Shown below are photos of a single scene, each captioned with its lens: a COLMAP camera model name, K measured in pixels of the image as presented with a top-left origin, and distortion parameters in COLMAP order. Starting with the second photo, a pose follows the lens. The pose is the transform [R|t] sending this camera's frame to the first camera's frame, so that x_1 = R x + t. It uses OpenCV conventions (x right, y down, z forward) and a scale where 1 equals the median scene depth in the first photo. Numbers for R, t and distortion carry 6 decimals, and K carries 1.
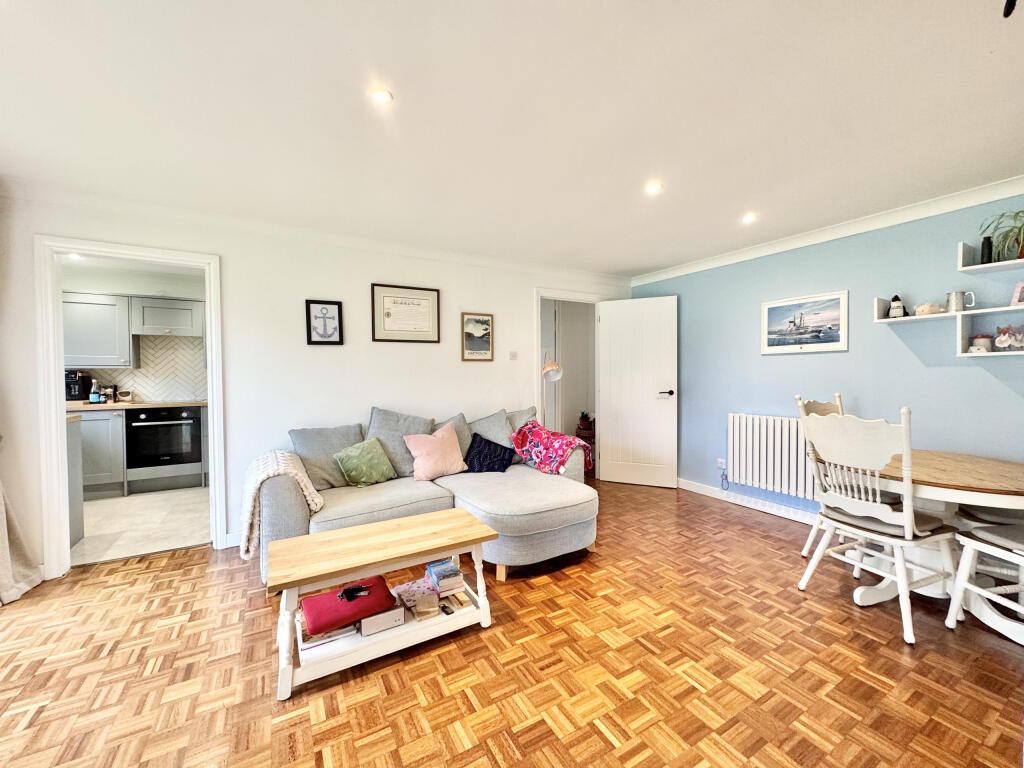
lens RADIAL K [[408.4, 0, 512.0], [0, 408.4, 384.0], [0, 0, 1]] dist [-0.000150, -0.000070]
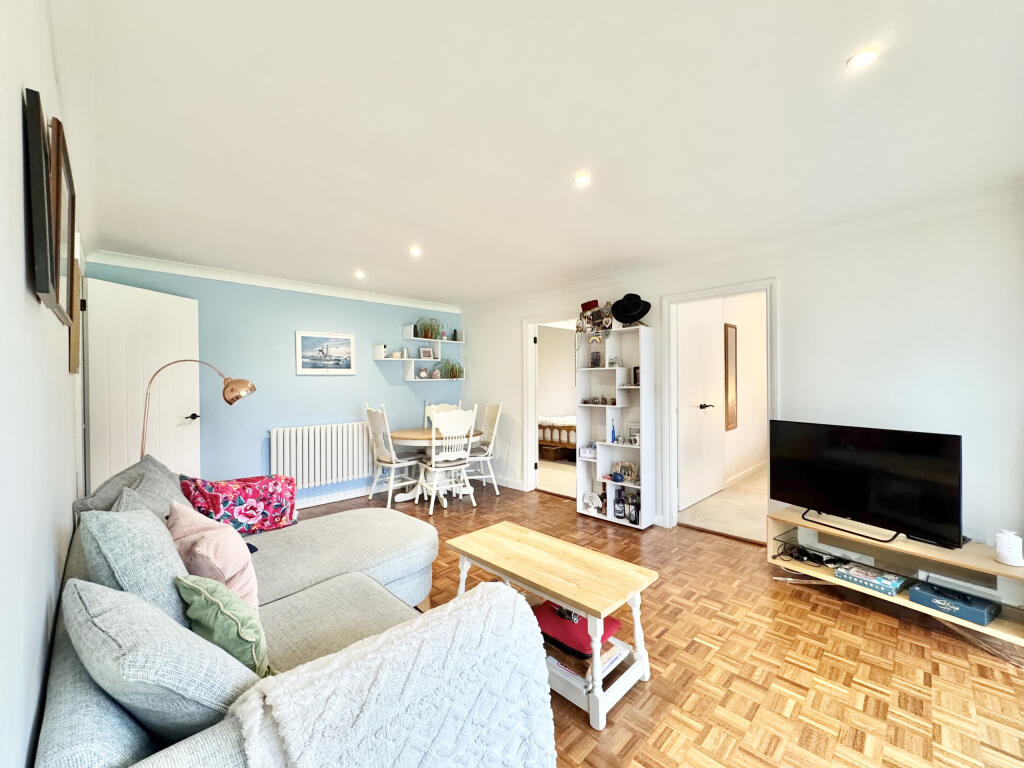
lens RADIAL K [[408.4, 0, 512.0], [0, 408.4, 384.0], [0, 0, 1]] dist [-0.000150, -0.000070]
pose [[-0.248688, 0.000787, 0.968583, -0.729457], [0.032973, 0.999427, 0.007654, -0.037088], [-0.968022, 0.033841, -0.248572, 0.747547]]
